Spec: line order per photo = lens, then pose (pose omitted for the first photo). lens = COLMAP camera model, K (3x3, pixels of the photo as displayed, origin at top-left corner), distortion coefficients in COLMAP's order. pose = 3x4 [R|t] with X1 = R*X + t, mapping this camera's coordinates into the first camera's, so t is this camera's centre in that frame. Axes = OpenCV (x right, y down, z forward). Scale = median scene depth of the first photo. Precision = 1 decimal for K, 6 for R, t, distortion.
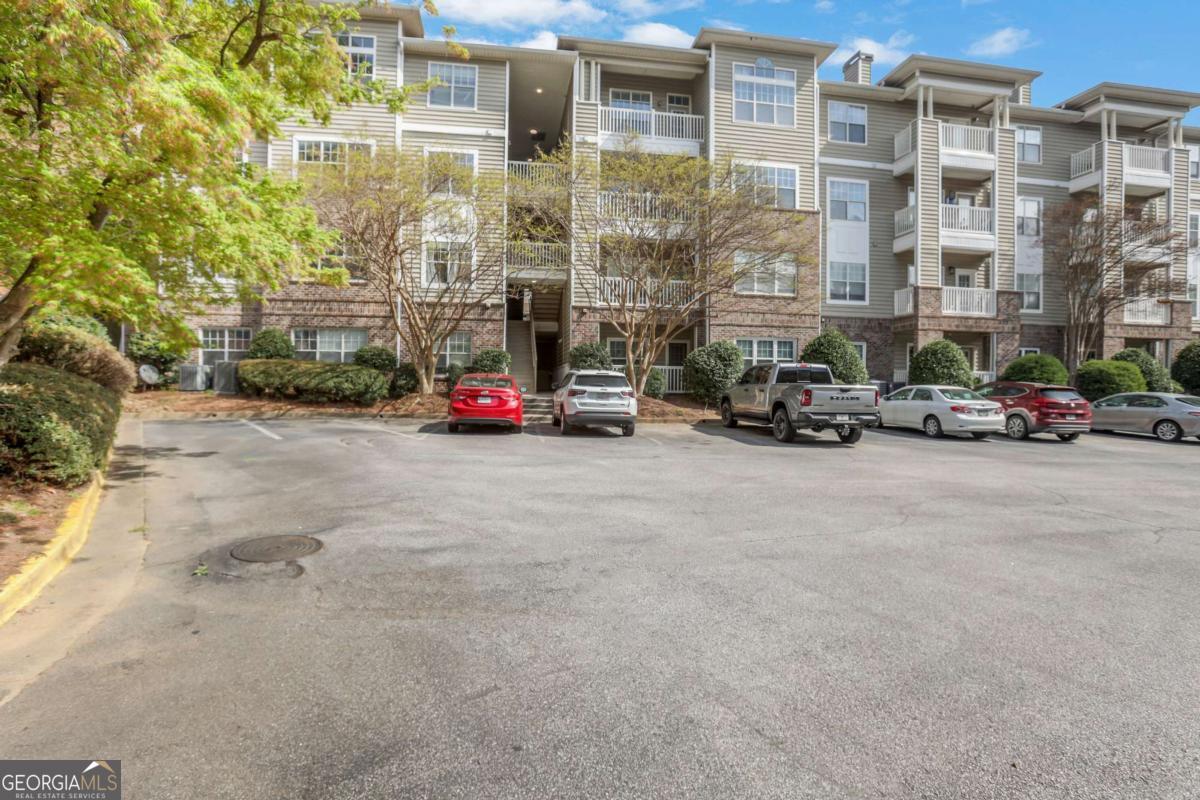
lens RADIAL K [[593.2, 0, 611.8], [0, 593.2, 390.4], [0, 0, 1]] dist [-0.045425, 0.001694]
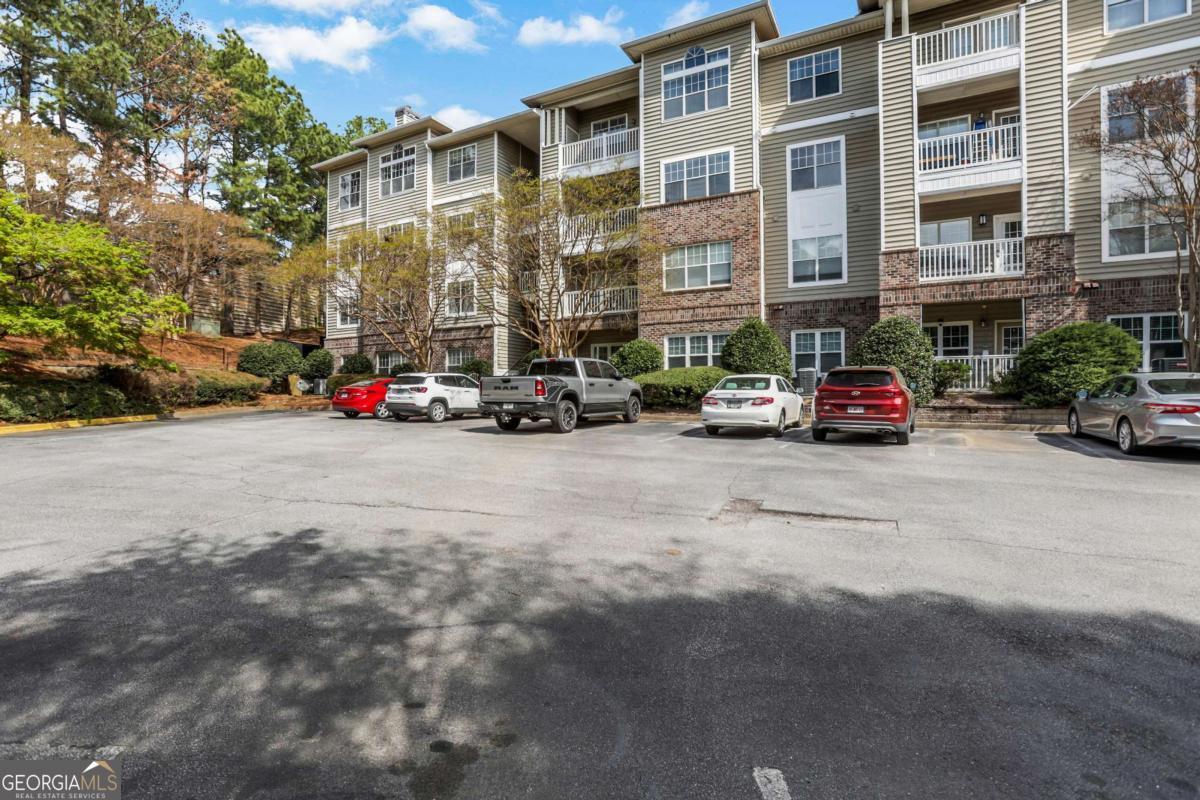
lens RADIAL K [[571.6, 0, 585.6], [0, 571.6, 392.7], [0, 0, 1]] dist [-0.048629, 0.014924]
pose [[0.786727, -0.018359, -0.617028, 0.698375], [0.006780, 0.999754, -0.021101, 0.027151], [0.617264, 0.012418, 0.786658, 0.157399]]
